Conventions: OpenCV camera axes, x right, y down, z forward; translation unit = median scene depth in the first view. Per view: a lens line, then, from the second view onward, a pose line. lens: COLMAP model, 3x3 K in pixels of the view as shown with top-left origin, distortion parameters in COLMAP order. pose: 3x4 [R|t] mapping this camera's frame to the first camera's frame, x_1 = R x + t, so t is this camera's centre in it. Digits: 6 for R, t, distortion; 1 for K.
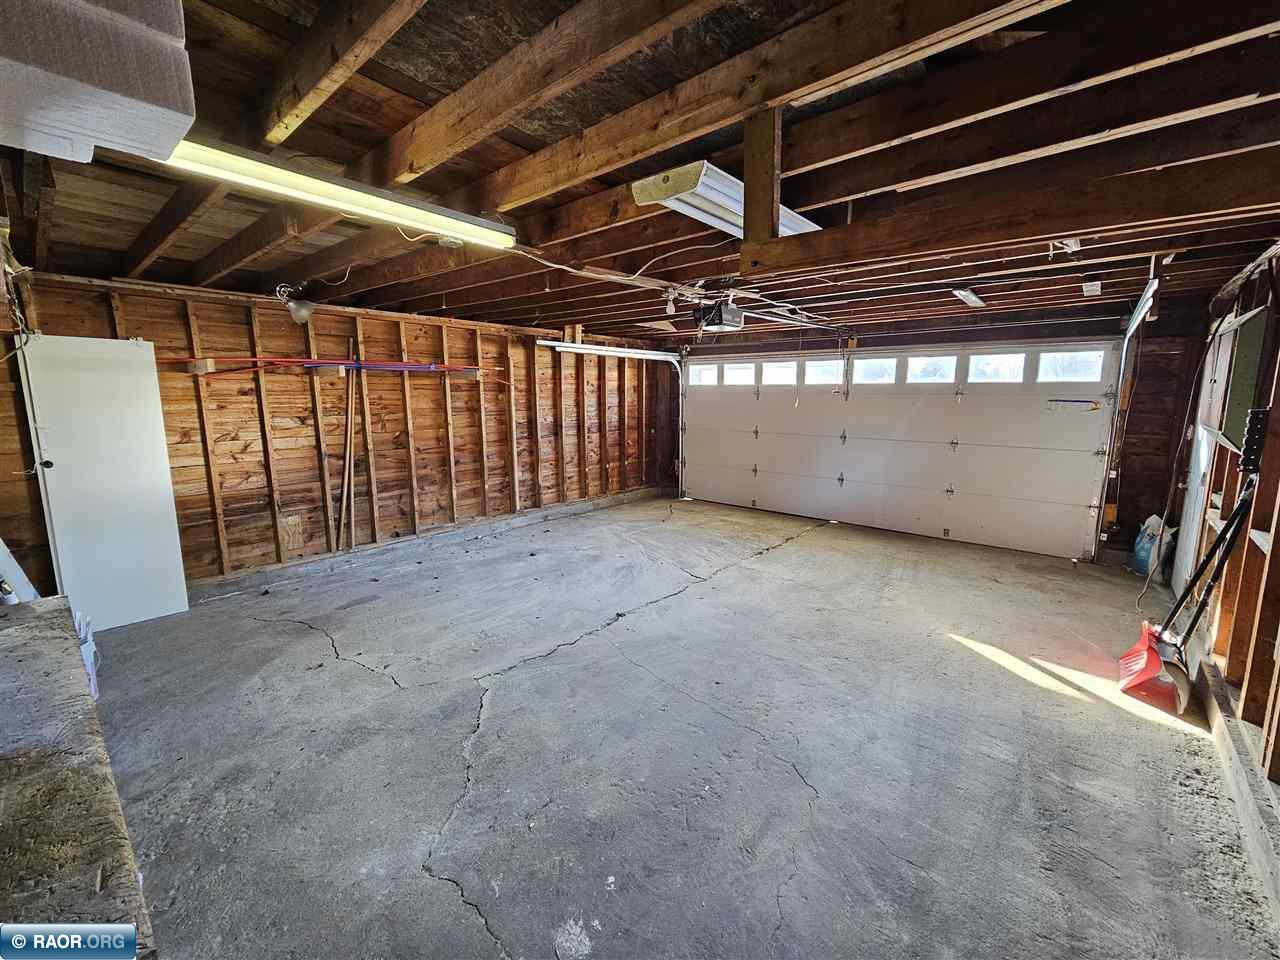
lens RADIAL K [[522.9, 0, 638.2], [0, 522.9, 477.8], [0, 0, 1]] dist [-0.003777, -0.000095]
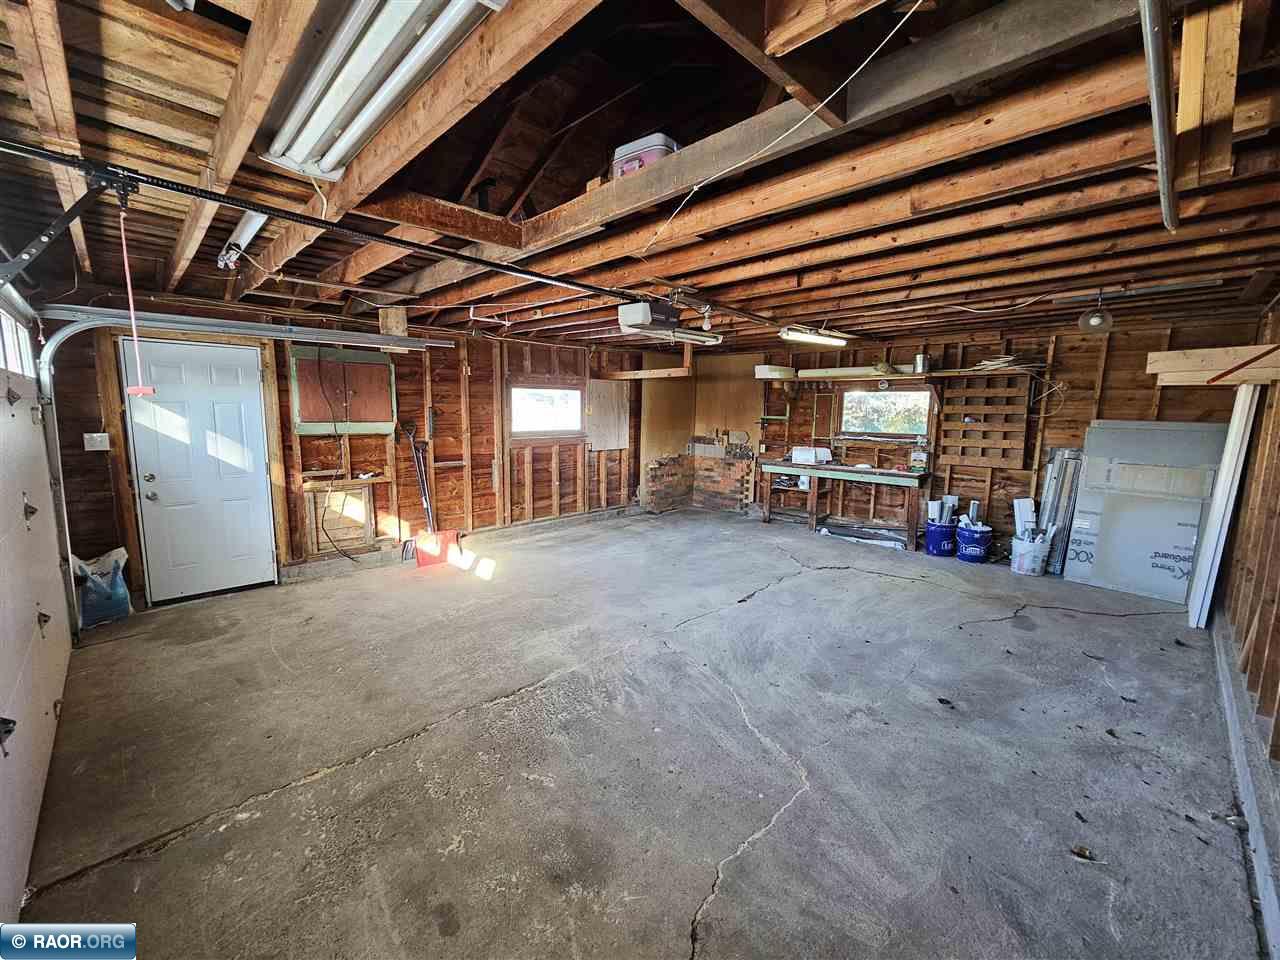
lens RADIAL K [[522.9, 0, 638.2], [0, 522.9, 477.8], [0, 0, 1]] dist [-0.003777, -0.000095]
pose [[-0.996363, -0.020054, 0.082820, 0.086427], [0.005386, 0.955150, 0.296073, -0.274057], [-0.085043, 0.295442, -0.951568, 1.713621]]
